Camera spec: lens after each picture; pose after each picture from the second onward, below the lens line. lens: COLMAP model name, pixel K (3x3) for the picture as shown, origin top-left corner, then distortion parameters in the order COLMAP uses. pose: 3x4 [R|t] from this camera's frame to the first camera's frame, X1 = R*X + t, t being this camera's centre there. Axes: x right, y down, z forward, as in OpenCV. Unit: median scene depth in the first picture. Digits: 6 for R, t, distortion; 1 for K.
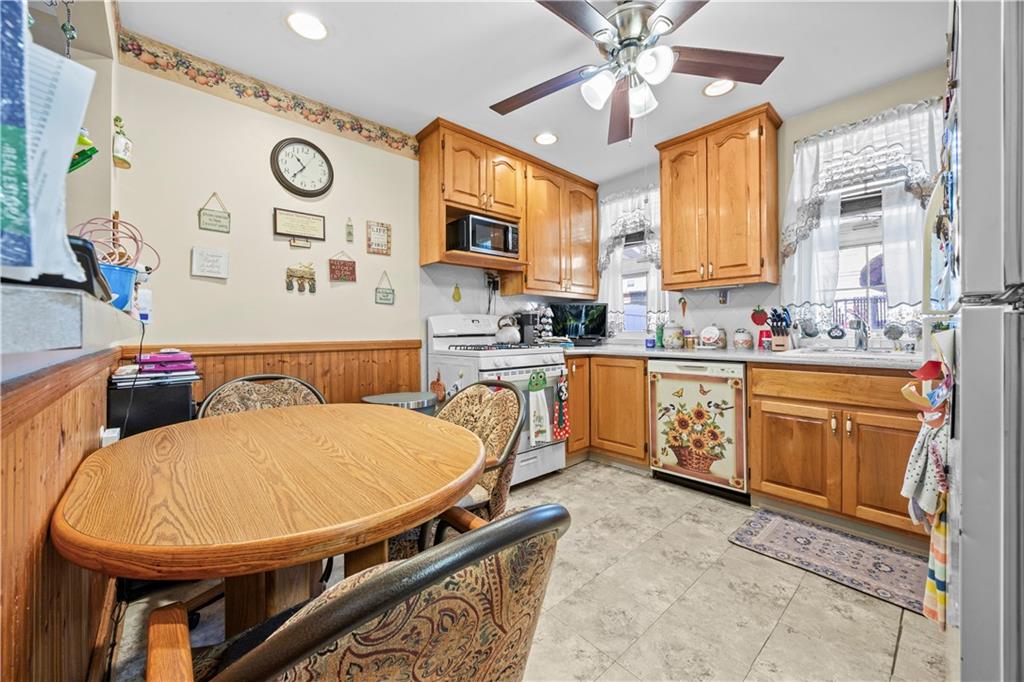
lens RADIAL K [[394.5, 0, 512.0], [0, 394.5, 341.0], [0, 0, 1]] dist [-0.001477, -0.000158]
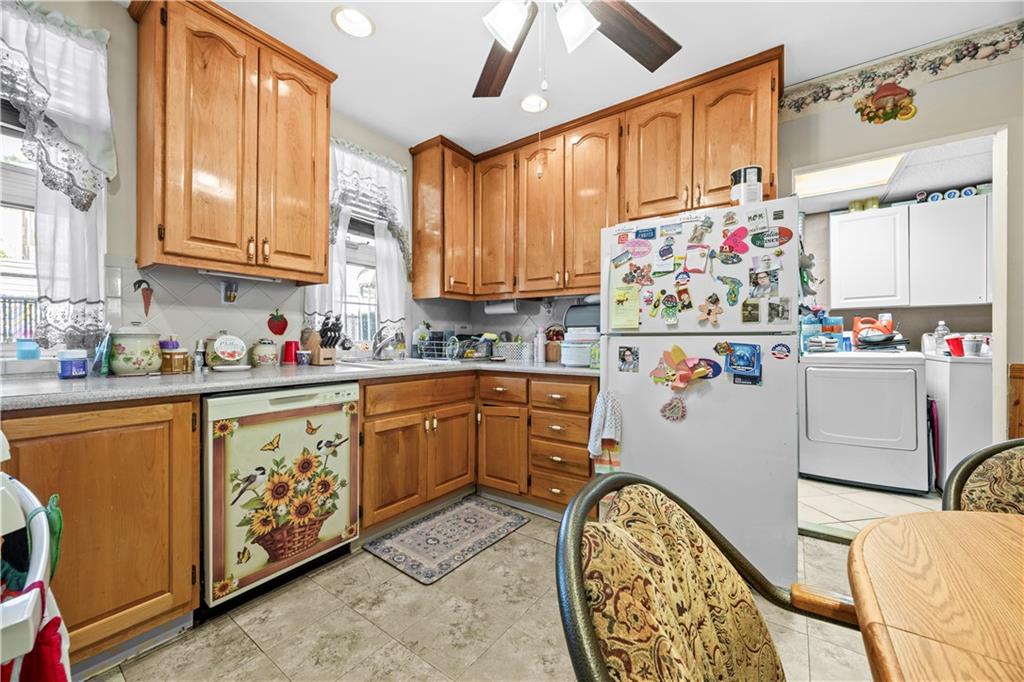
lens RADIAL K [[394.5, 0, 512.0], [0, 394.5, 341.0], [0, 0, 1]] dist [-0.001477, -0.000158]
pose [[-0.232069, -0.001002, 0.972699, -0.274587], [0.015721, 0.999865, 0.004780, -0.026463], [-0.972572, 0.016401, -0.232022, 0.822431]]
